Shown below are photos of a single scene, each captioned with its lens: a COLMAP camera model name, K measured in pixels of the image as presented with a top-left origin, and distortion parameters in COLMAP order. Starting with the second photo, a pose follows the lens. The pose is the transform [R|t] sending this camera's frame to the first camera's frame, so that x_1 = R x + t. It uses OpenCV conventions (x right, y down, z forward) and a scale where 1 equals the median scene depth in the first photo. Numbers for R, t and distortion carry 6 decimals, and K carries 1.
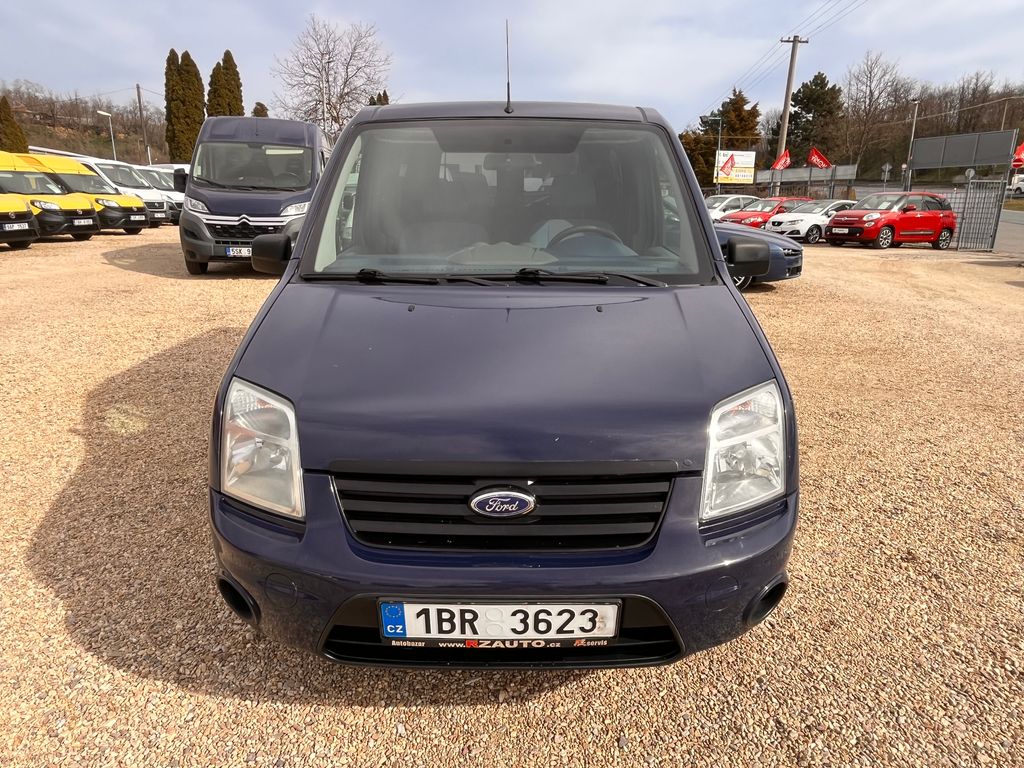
lens RADIAL K [[658.2, 0, 505.8], [0, 658.2, 386.3], [0, 0, 1]] dist [-0.001167, 0.004940]
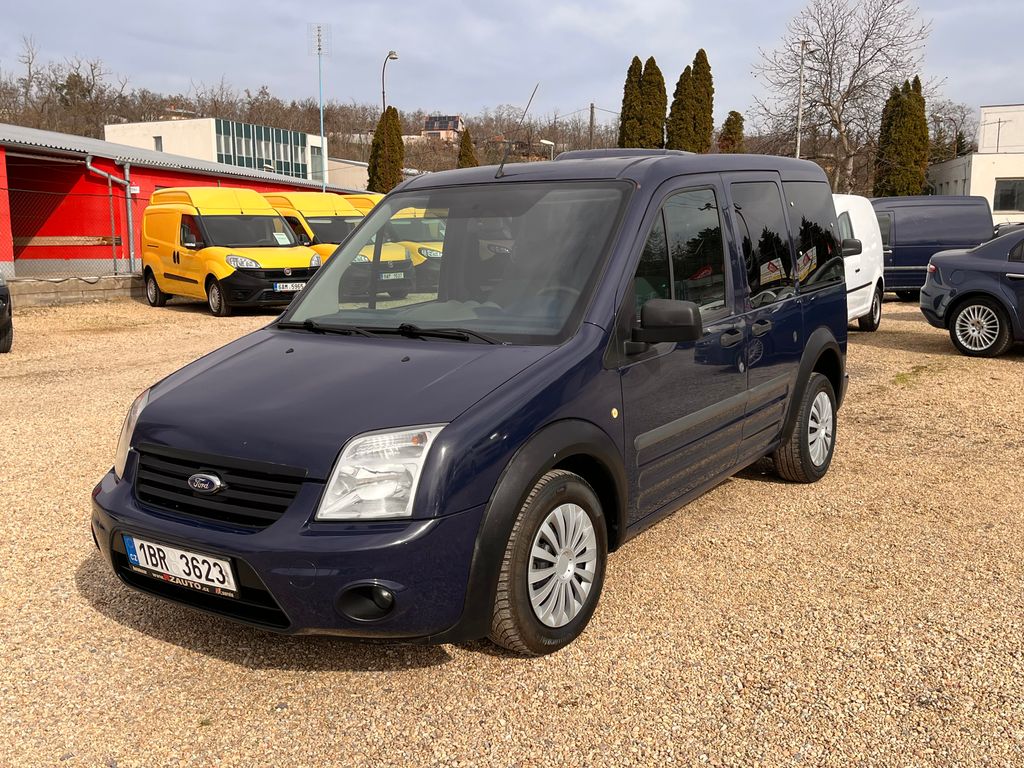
lens RADIAL K [[1003.5, 0, 512.0], [0, 1003.5, 384.0], [0, 0, 1]] dist [0.030484, 0.004080]
pose [[0.822303, 0.066075, -0.565201, 1.470415], [-0.138612, 0.986577, -0.086328, 0.055162], [0.551911, 0.149331, 0.820424, -0.358279]]
